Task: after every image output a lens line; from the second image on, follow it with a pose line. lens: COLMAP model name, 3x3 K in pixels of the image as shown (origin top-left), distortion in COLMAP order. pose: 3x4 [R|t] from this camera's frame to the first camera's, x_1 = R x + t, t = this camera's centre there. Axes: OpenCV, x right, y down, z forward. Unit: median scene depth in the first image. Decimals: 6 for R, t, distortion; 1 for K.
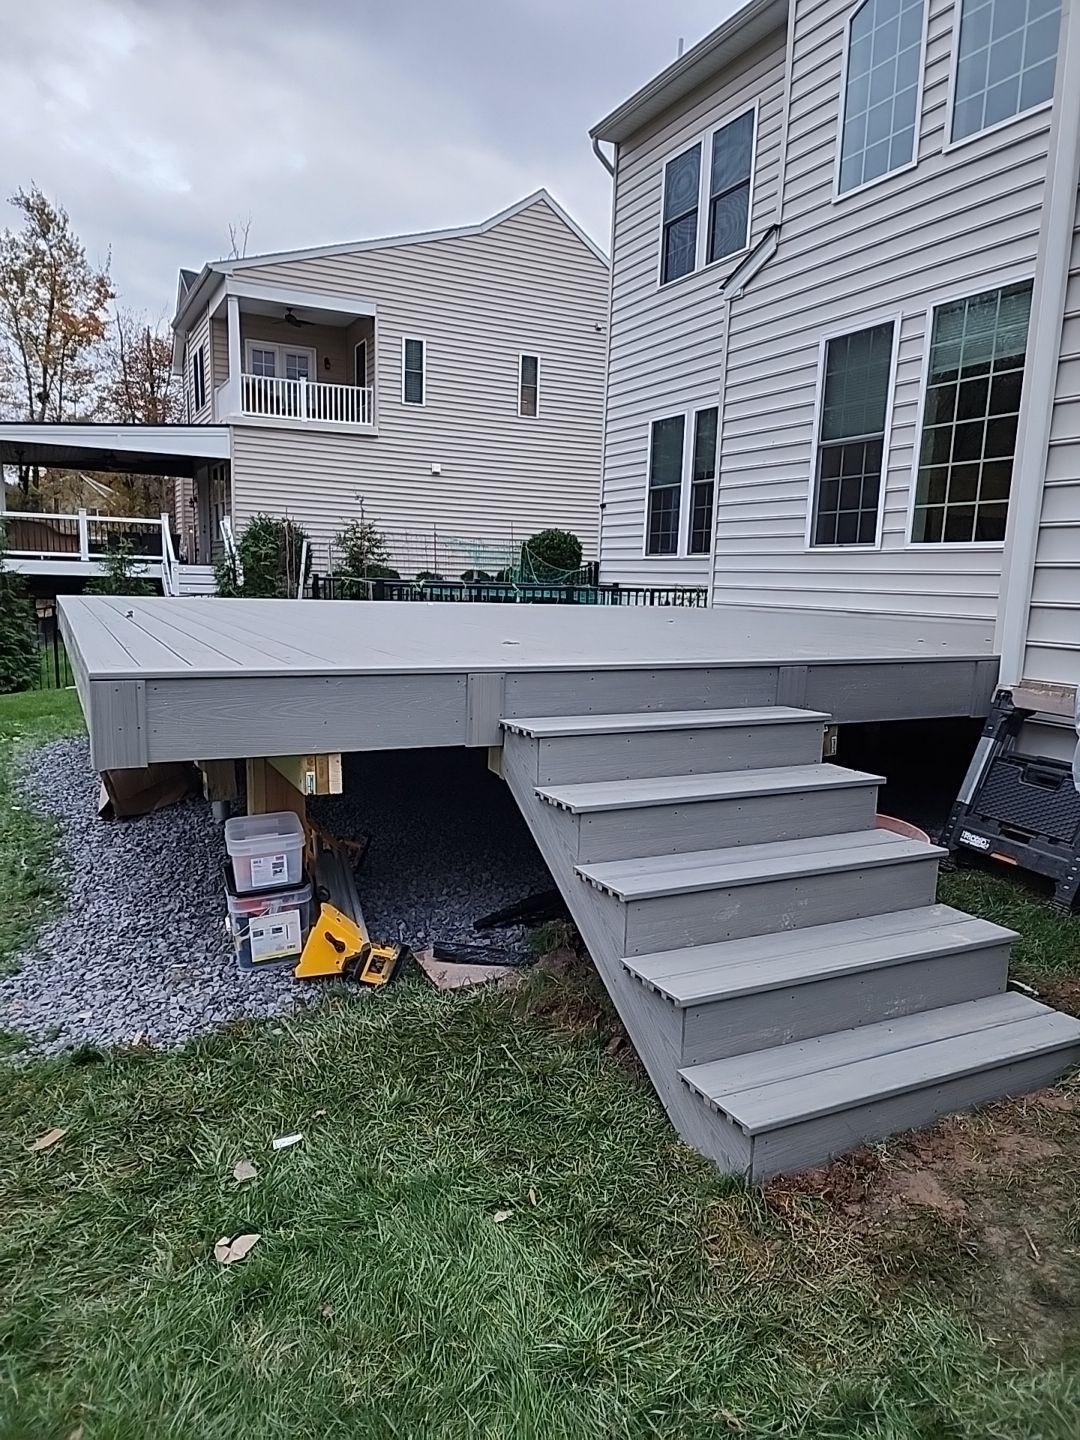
lens RADIAL K [[963.2, 0, 528.9], [0, 963.2, 719.5], [0, 0, 1]] dist [0.083743, -0.067906]
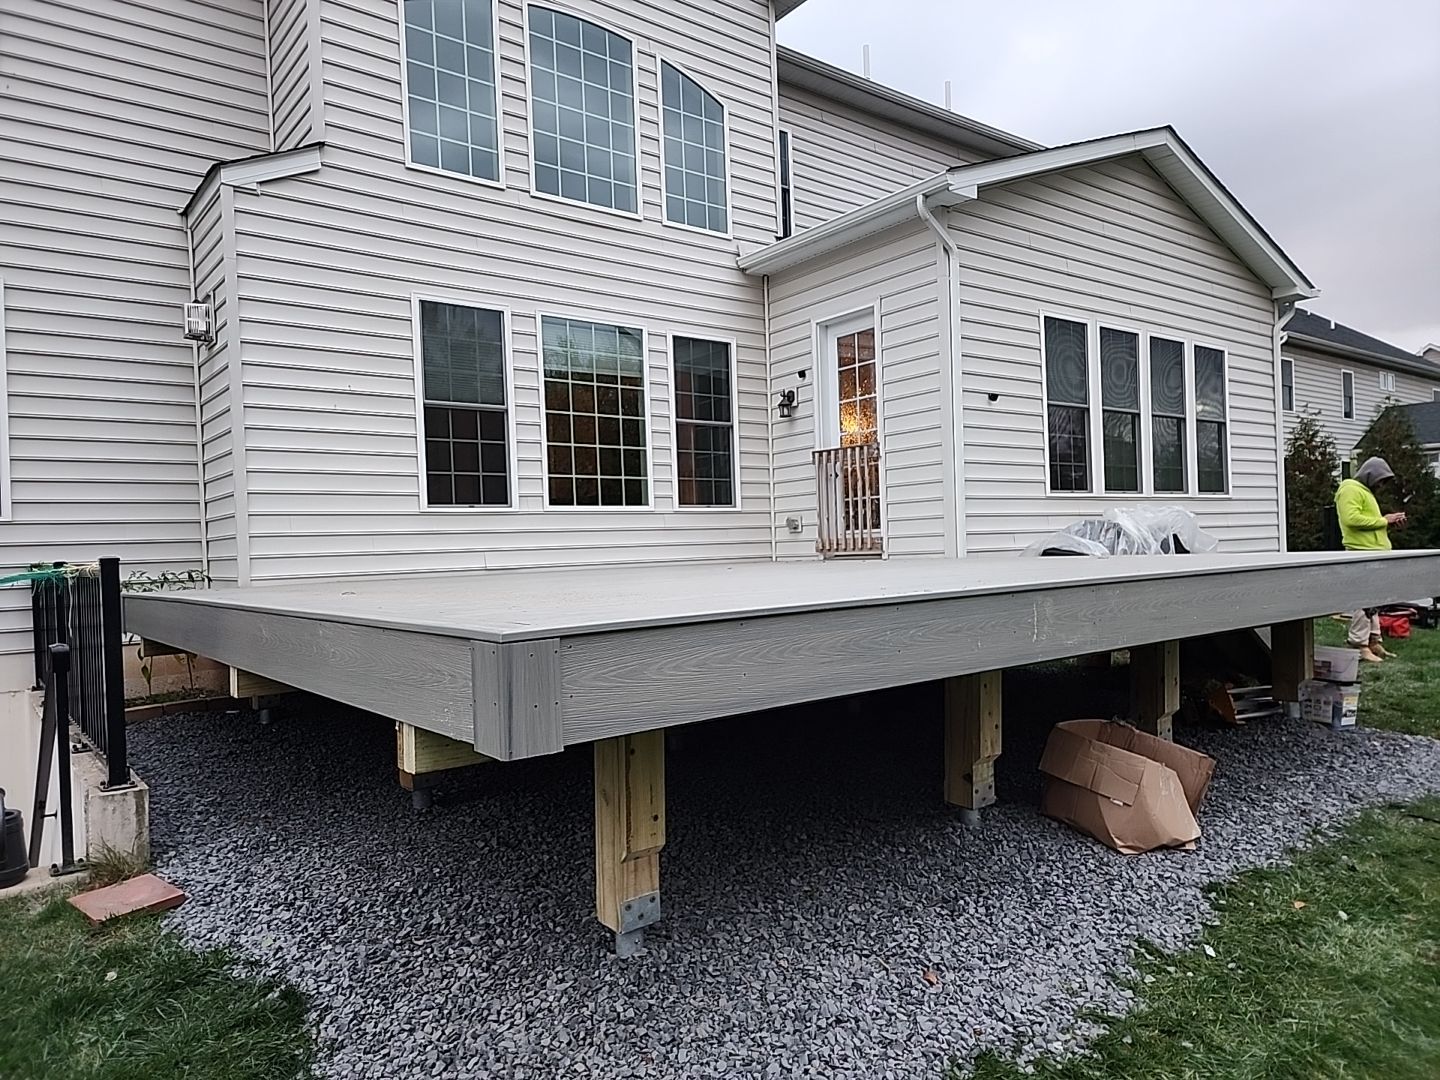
lens RADIAL K [[963.2, 0, 720.0], [0, 963.2, 540.0], [0, 0, 1]] dist [0.083743, -0.067906]
pose [[-0.204674, -0.007525, 0.978801, -0.508333], [0.176553, 0.983286, 0.044478, -0.101914], [-0.962776, 0.181914, -0.199925, 0.680422]]
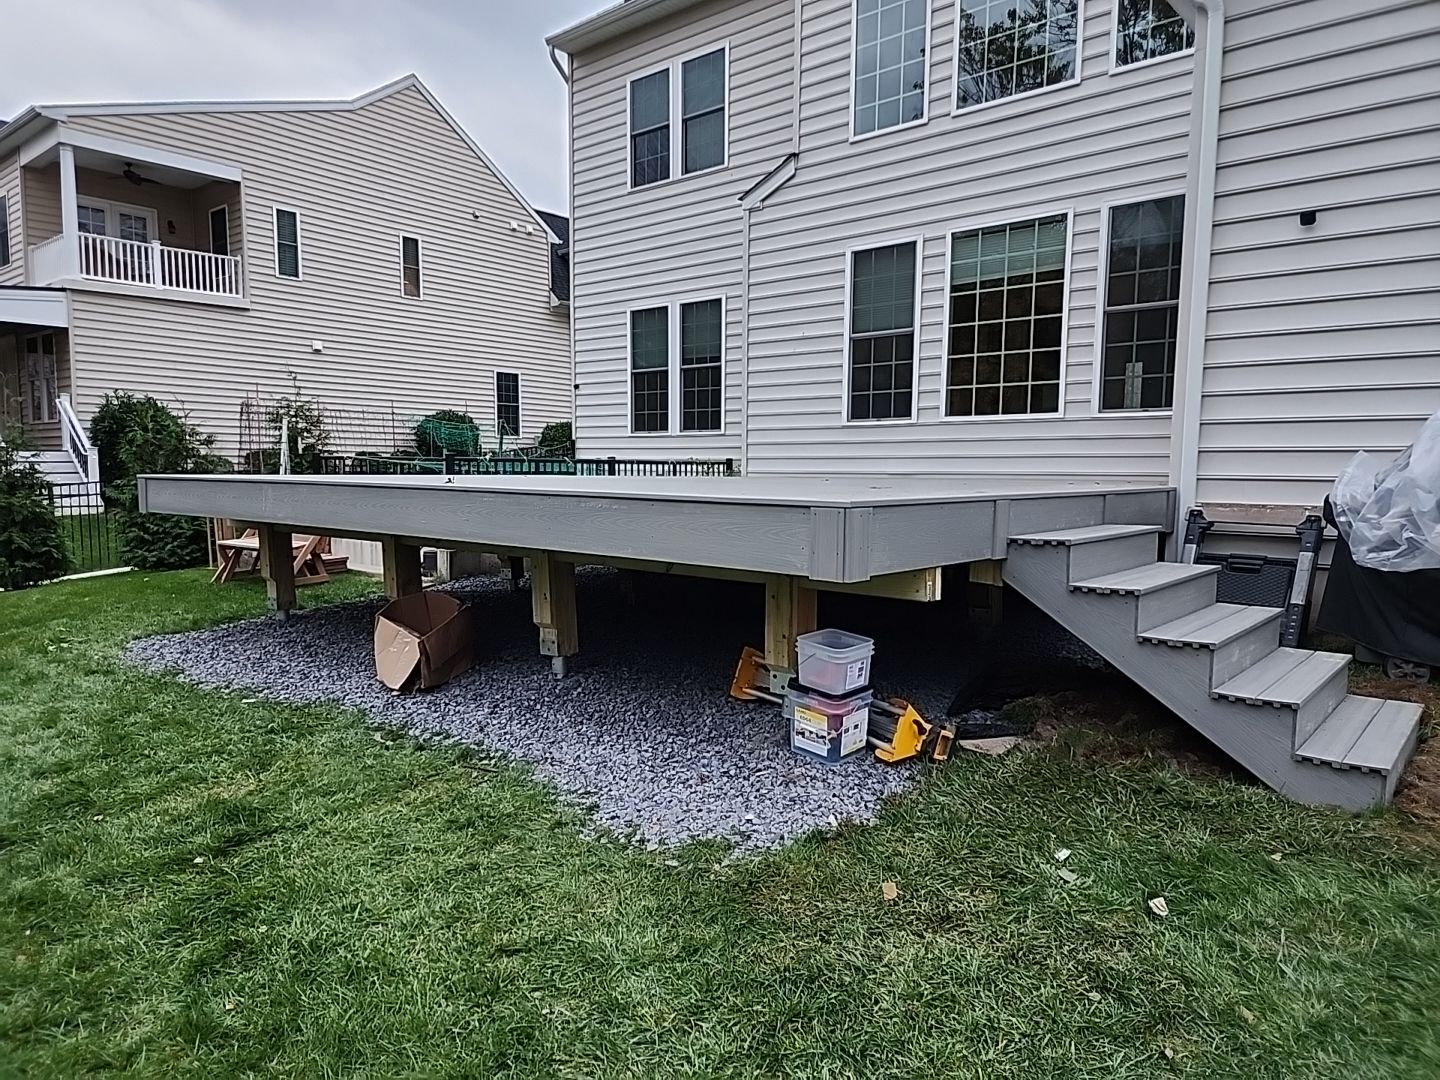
lens RADIAL K [[963.2, 0, 720.0], [0, 963.2, 540.0], [0, 0, 1]] dist [0.083743, -0.067906]
pose [[0.917632, -0.050004, 0.394272, -0.240271], [0.076344, 0.995756, -0.051396, 0.011326], [-0.390029, 0.077263, 0.917555, -0.005512]]
